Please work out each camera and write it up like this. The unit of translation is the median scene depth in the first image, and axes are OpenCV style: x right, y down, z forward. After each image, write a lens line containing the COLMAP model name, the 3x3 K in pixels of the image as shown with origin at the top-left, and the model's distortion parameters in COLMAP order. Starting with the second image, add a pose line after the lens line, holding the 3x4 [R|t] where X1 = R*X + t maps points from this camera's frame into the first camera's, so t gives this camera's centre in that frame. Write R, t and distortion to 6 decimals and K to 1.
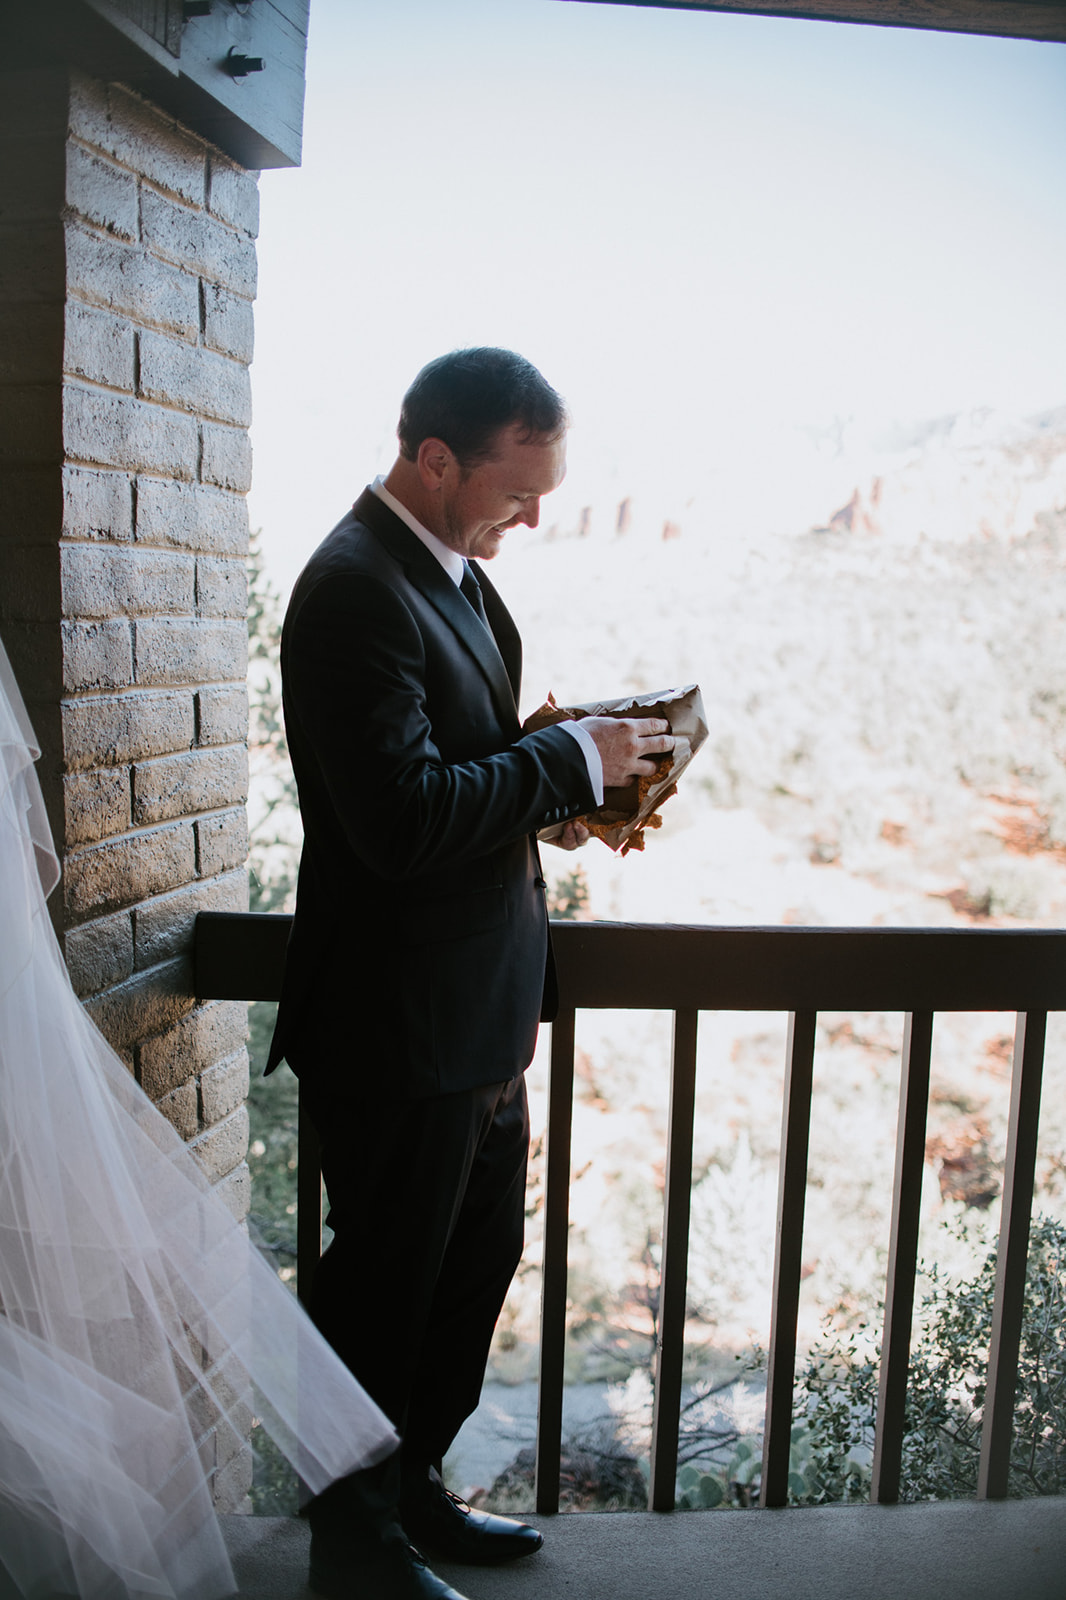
lens RADIAL K [[1650.3, 0, 546.0], [0, 1650.3, 812.6], [0, 0, 1]] dist [-0.120638, 0.000000]
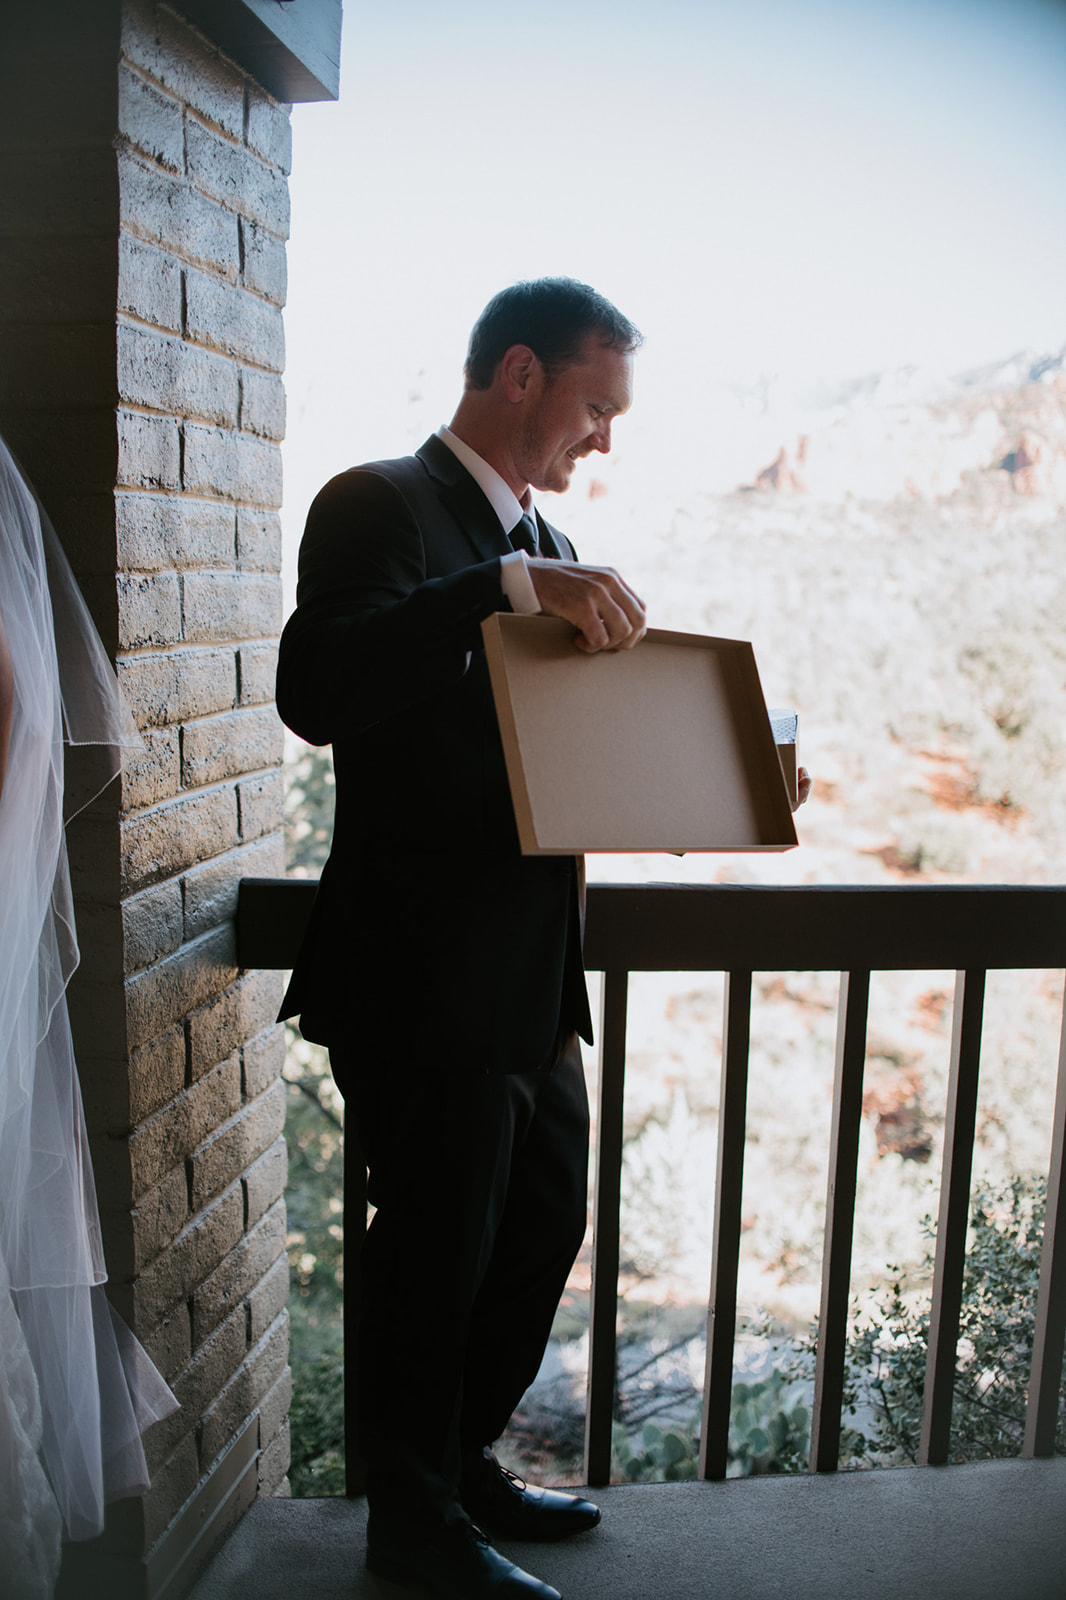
lens RADIAL K [[1650.3, 0, 552.3], [0, 1650.3, 815.2], [0, 0, 1]] dist [-0.120638, 0.000000]
pose [[0.998789, -0.010809, 0.047999, -0.073812], [0.009575, 0.999620, 0.025865, 0.000311], [-0.048261, -0.025374, 0.998512, 0.030051]]
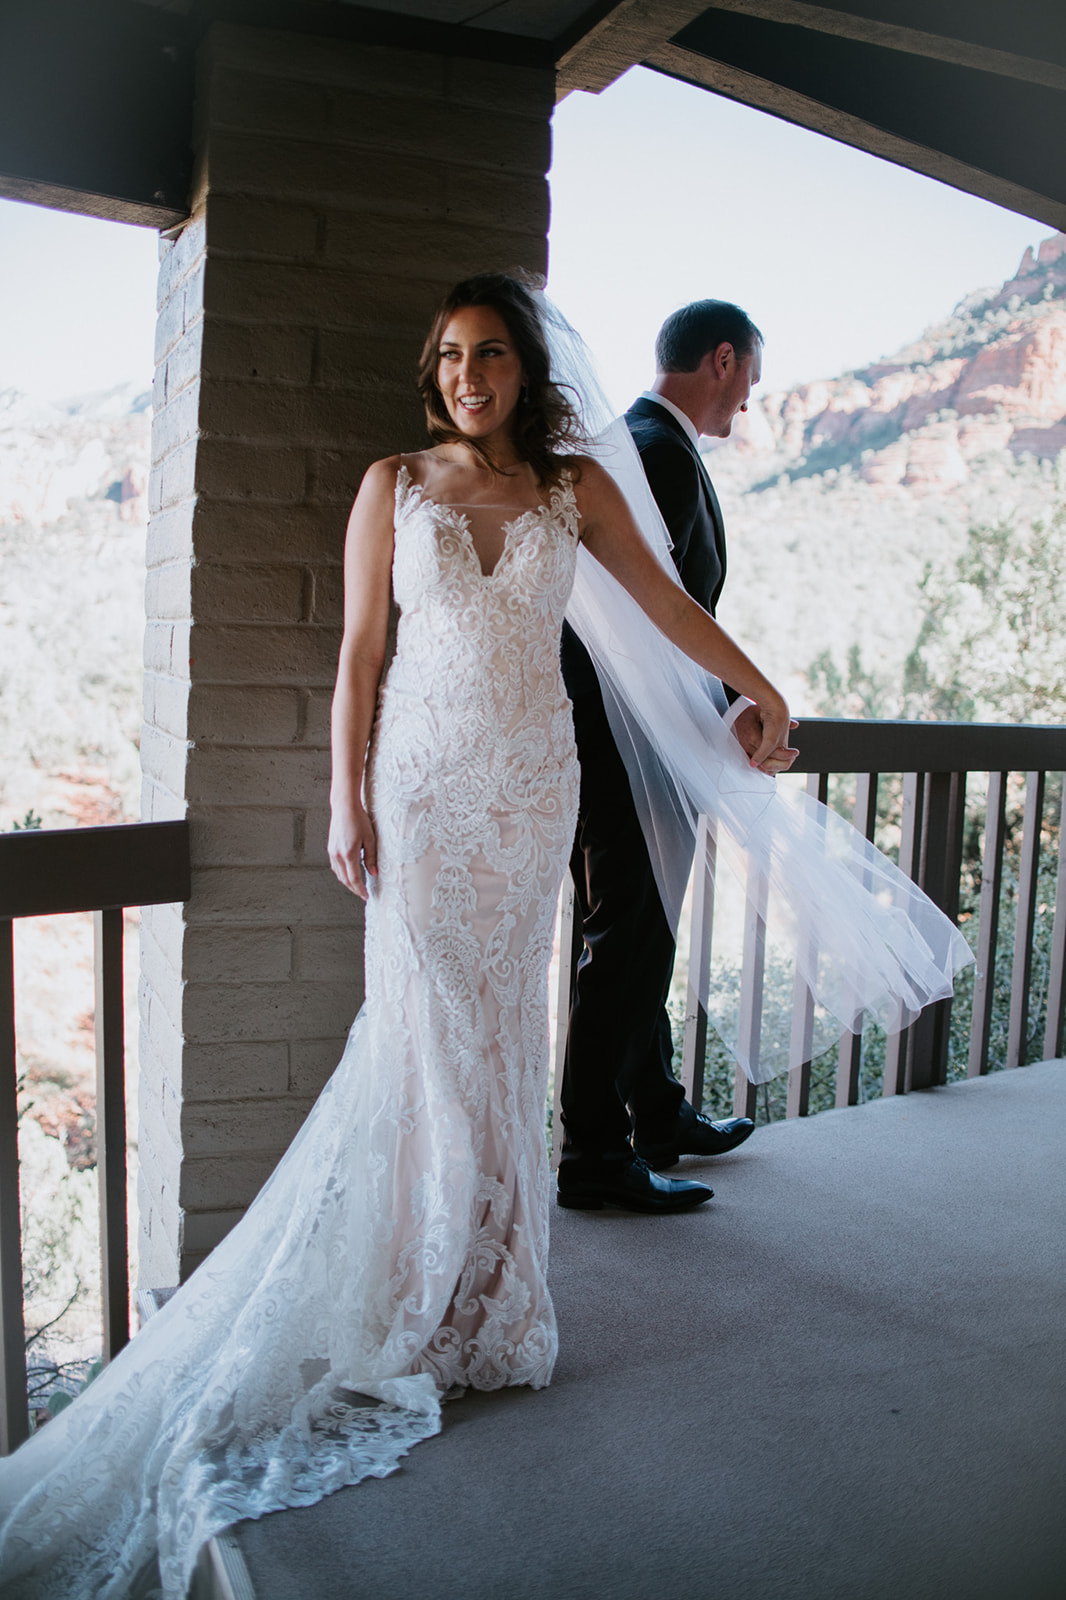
lens RADIAL K [[1650.3, 0, 574.4], [0, 1650.3, 801.6], [0, 0, 1]] dist [-0.120638, 0.000000]
pose [[0.821991, -0.036412, 0.568335, -0.856723], [0.036087, 0.999279, 0.011829, 0.119270], [-0.568356, 0.010786, 0.822712, -0.124982]]
